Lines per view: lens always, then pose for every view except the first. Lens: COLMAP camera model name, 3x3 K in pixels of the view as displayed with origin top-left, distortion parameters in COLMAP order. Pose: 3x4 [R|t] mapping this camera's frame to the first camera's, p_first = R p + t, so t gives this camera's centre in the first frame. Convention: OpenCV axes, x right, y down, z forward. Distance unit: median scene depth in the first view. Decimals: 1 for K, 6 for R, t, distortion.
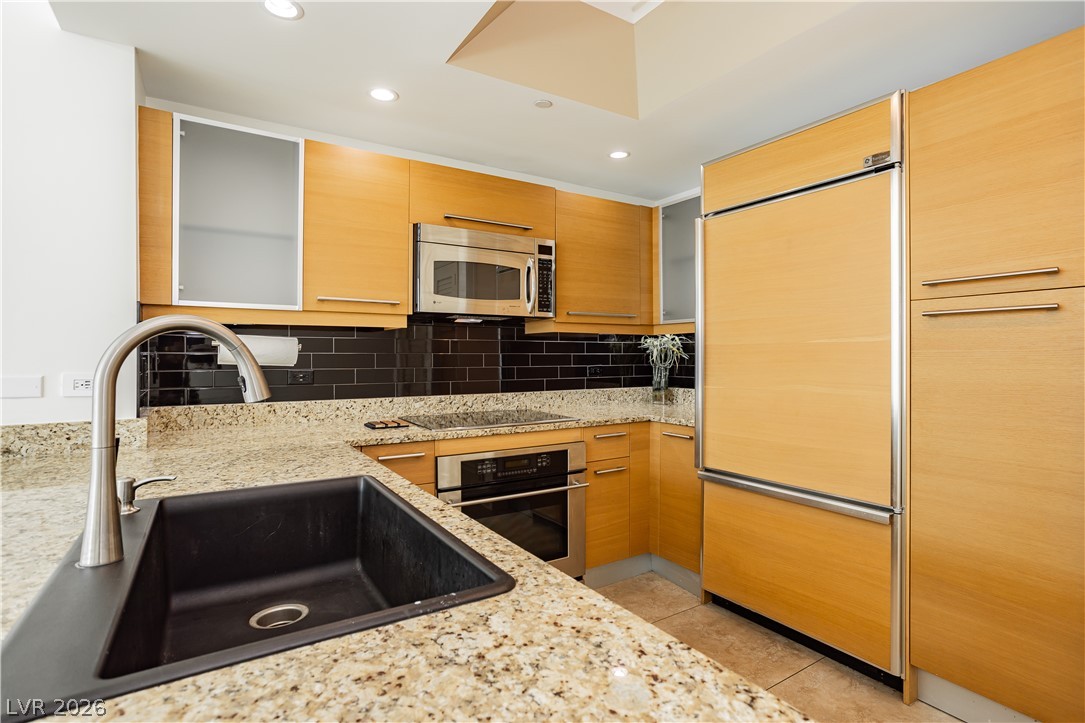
lens RADIAL K [[549.0, 0, 558.8], [0, 549.0, 353.9], [0, 0, 1]] dist [-0.002561, 0.001220]
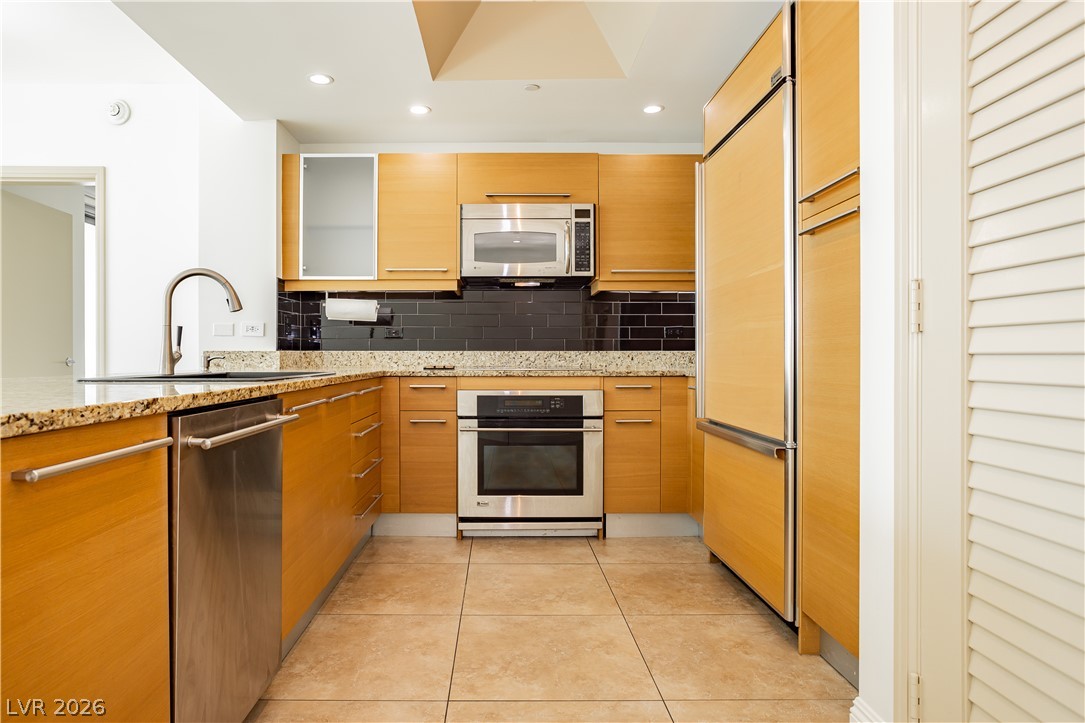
lens RADIAL K [[652.1, 0, 502.9], [0, 652.1, 359.7], [0, 0, 1]] dist [-0.040646, 0.000501]
pose [[0.840204, 0.001947, -0.542266, 0.538991], [0.002105, 0.999974, 0.006850, 0.087690], [0.542266, -0.006897, 0.840179, -0.152338]]
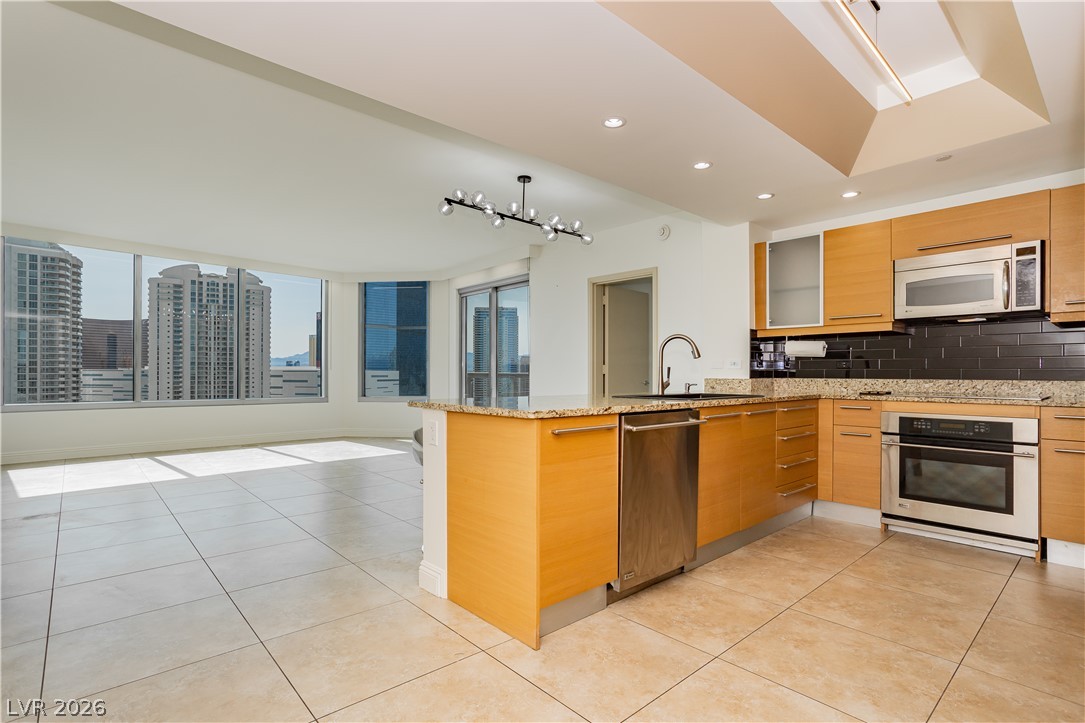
lens RADIAL K [[531.0, 0, 553.9], [0, 531.0, 375.1], [0, 0, 1]] dist [-0.005184, 0.000306]
pose [[0.173177, 0.001401, -0.984890, 0.893686], [0.000005, 0.999999, 0.001424, 0.065757], [0.984891, -0.000252, 0.173177, -0.150207]]
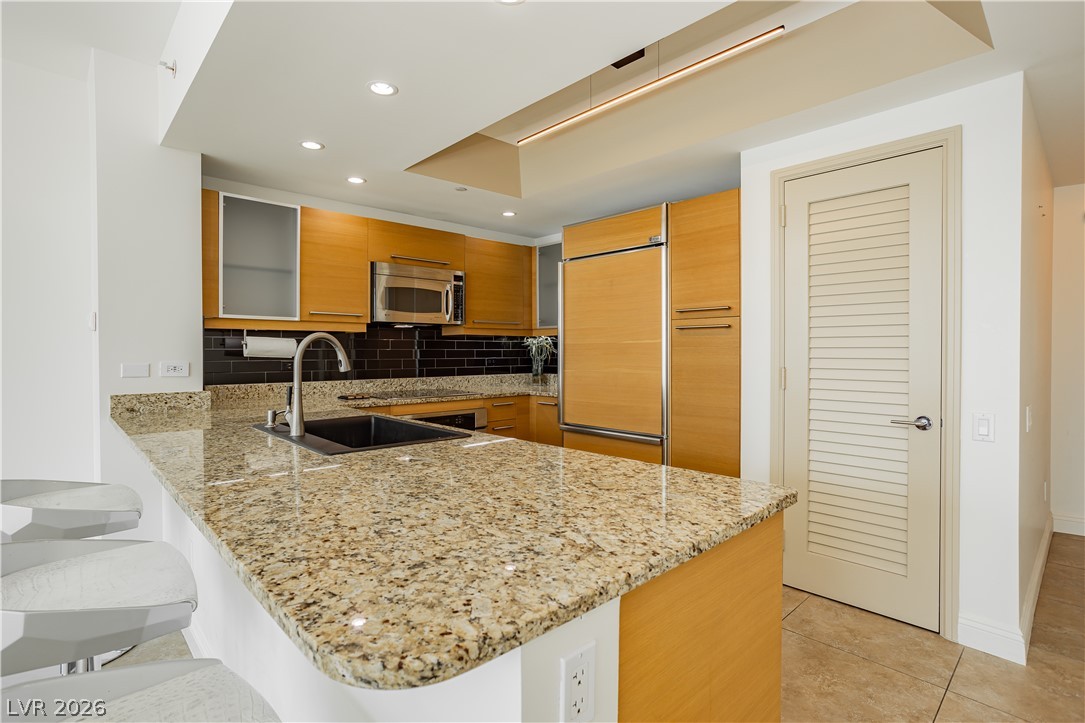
lens RADIAL K [[531.2, 0, 542.5], [0, 531.2, 361.5], [0, 0, 1]] dist [-0.003923, -0.000064]
pose [[0.984252, -0.003852, 0.176729, -0.056089], [-0.000157, 0.999743, 0.022665, -0.000501], [-0.176771, -0.022336, 0.983999, -0.442663]]
